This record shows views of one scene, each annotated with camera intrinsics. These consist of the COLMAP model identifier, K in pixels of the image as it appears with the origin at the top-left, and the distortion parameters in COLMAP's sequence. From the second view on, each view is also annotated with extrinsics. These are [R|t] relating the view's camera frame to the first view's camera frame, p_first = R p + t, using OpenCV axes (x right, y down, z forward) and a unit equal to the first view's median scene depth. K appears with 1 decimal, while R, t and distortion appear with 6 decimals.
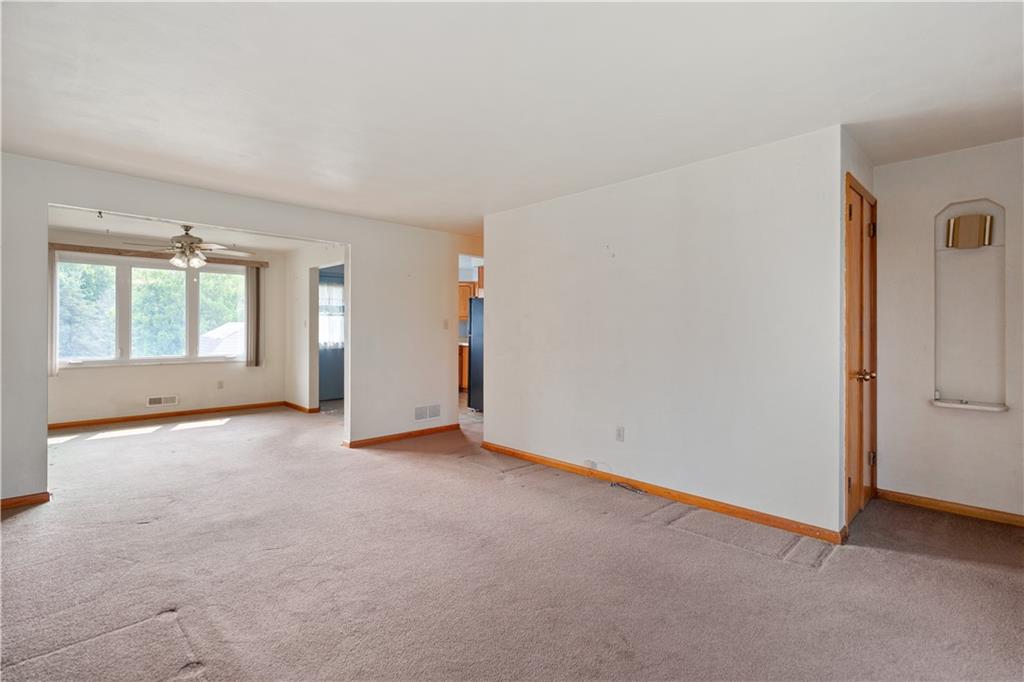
lens RADIAL K [[466.8, 0, 513.5], [0, 466.8, 332.9], [0, 0, 1]] dist [0.002815, 0.000209]
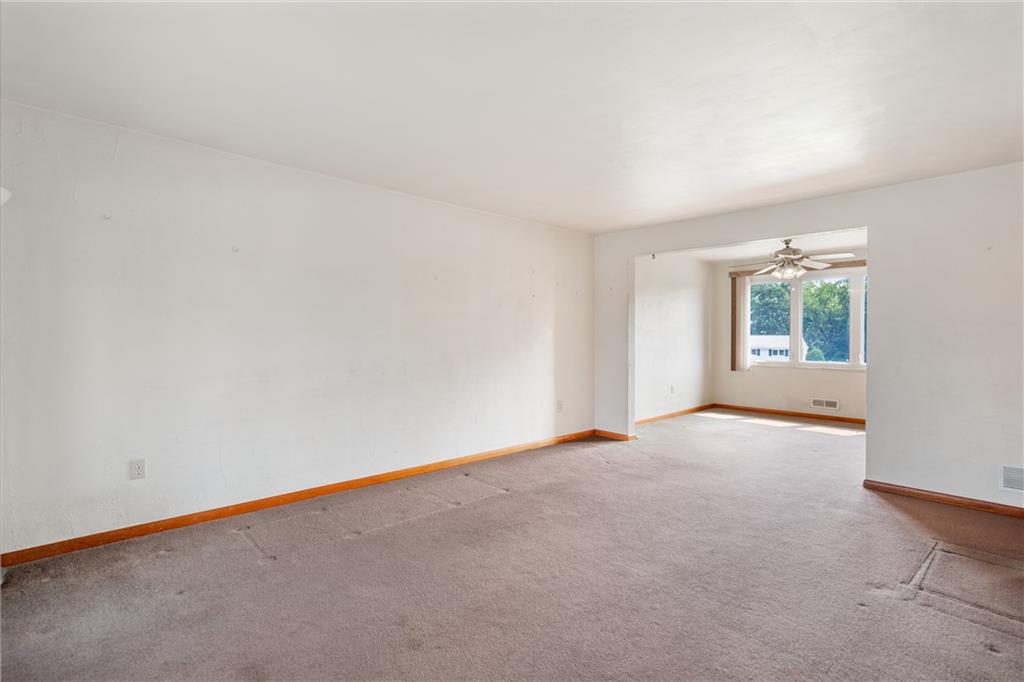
lens RADIAL K [[488.9, 0, 513.5], [0, 488.9, 339.9], [0, 0, 1]] dist [-0.001298, -0.000023]
pose [[-0.027922, 0.007776, -0.999580, 0.447607], [-0.006246, 0.999949, 0.007954, -0.003326], [0.999591, 0.006466, -0.027872, 0.402819]]
